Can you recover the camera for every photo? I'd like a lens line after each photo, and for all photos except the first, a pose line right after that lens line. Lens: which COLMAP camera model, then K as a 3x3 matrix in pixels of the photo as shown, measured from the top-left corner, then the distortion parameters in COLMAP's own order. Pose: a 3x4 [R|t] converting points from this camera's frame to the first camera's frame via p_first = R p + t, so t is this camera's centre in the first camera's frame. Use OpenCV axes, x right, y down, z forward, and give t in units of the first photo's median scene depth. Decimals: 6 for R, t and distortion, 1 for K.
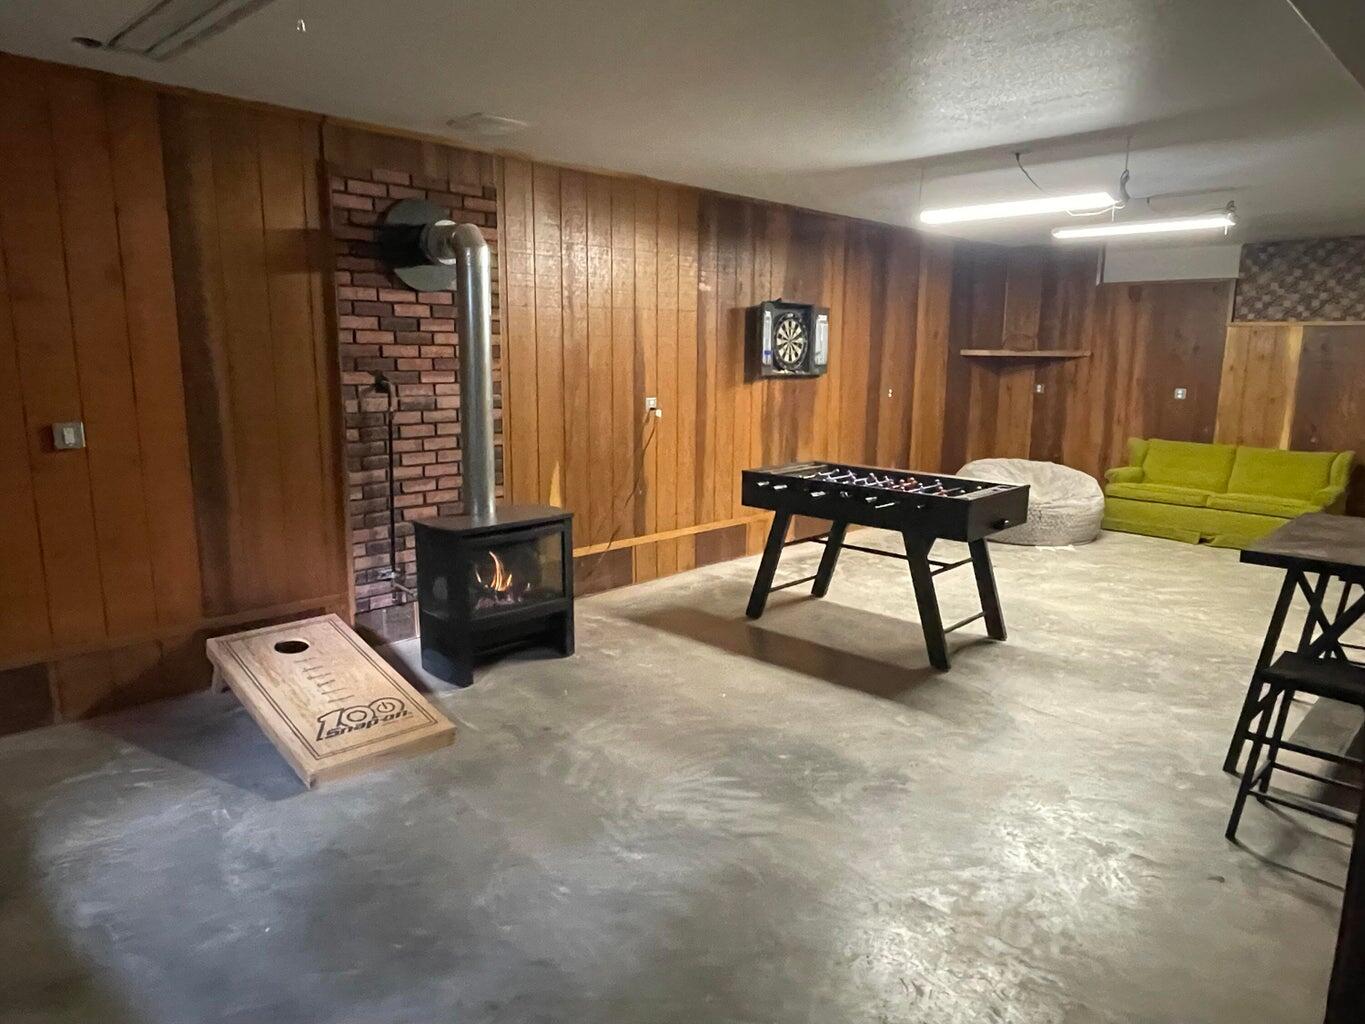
lens RADIAL K [[881.2, 0, 681.5], [0, 881.2, 517.2], [0, 0, 1]] dist [-0.001534, -0.004478]
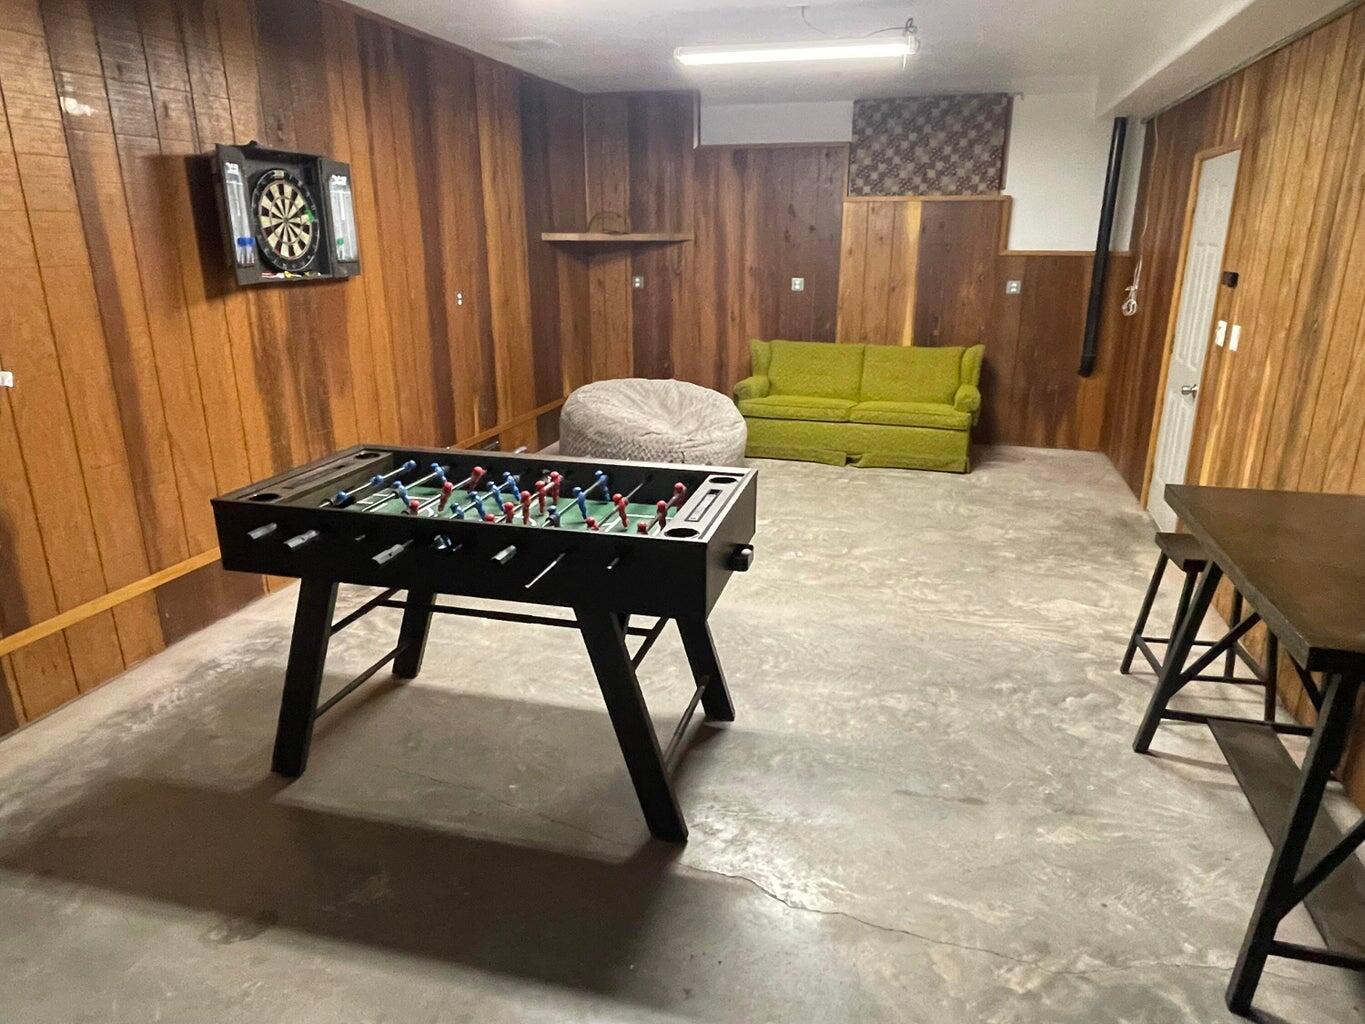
lens RADIAL K [[881.2, 0, 680.4], [0, 881.2, 515.2], [0, 0, 1]] dist [-0.001534, -0.004478]
pose [[0.875208, -0.155850, 0.457954, 0.054735], [0.099161, 0.984377, 0.145493, -0.067840], [-0.473475, -0.081925, 0.876989, 0.354851]]
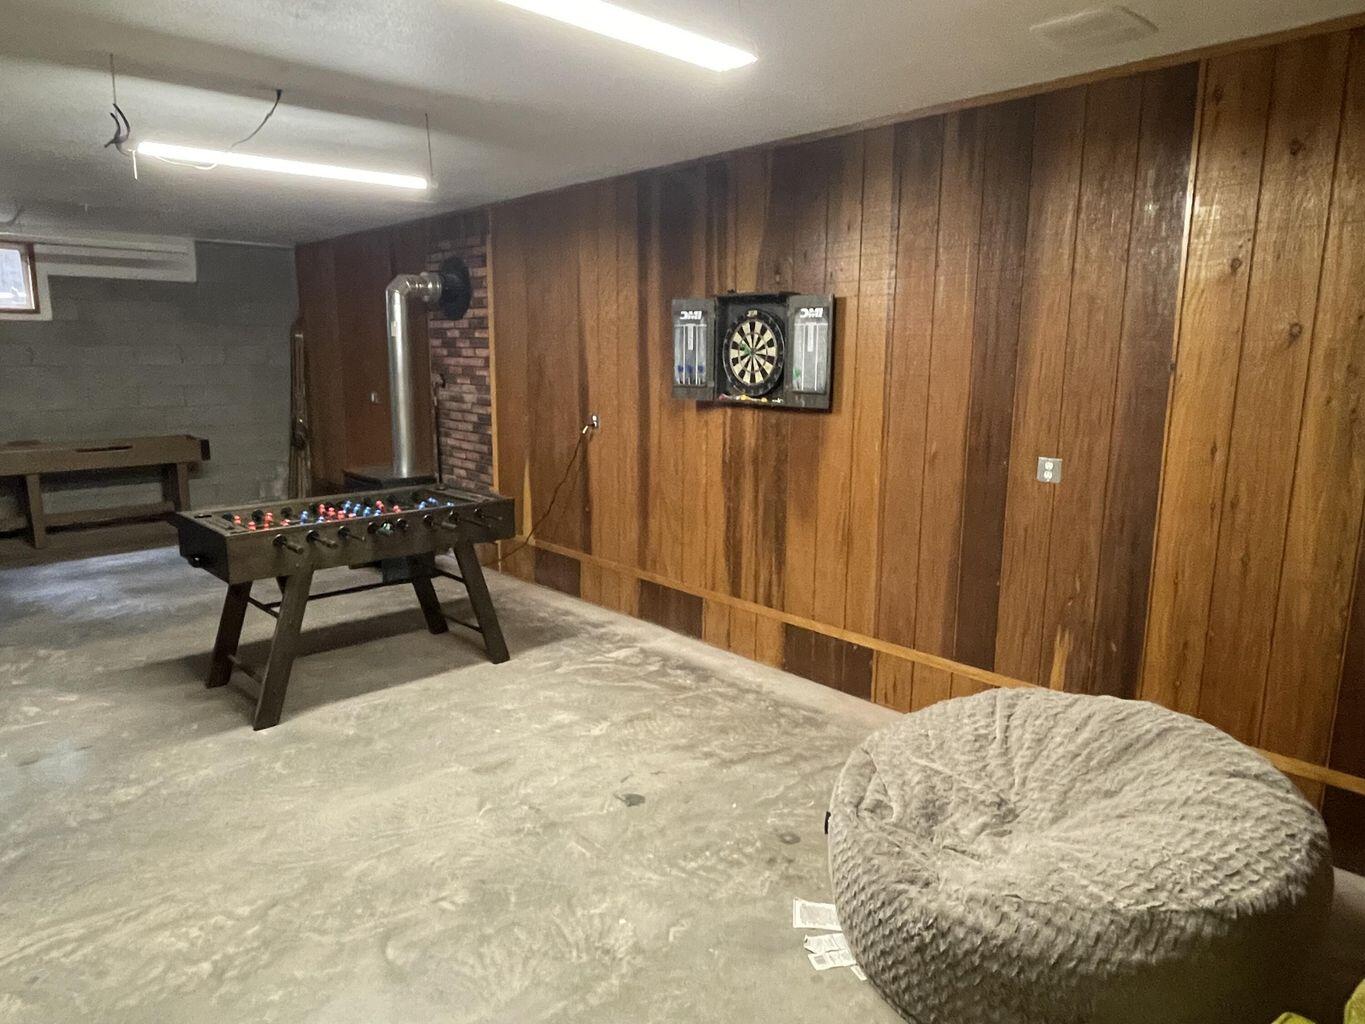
lens RADIAL K [[881.2, 0, 686.7], [0, 881.2, 519.2], [0, 0, 1]] dist [-0.001534, -0.004478]
pose [[-0.039965, 0.177711, -0.983271, 0.791380], [-0.198581, 0.963015, 0.182121, -0.188845], [0.979269, 0.202538, -0.003197, 0.973512]]
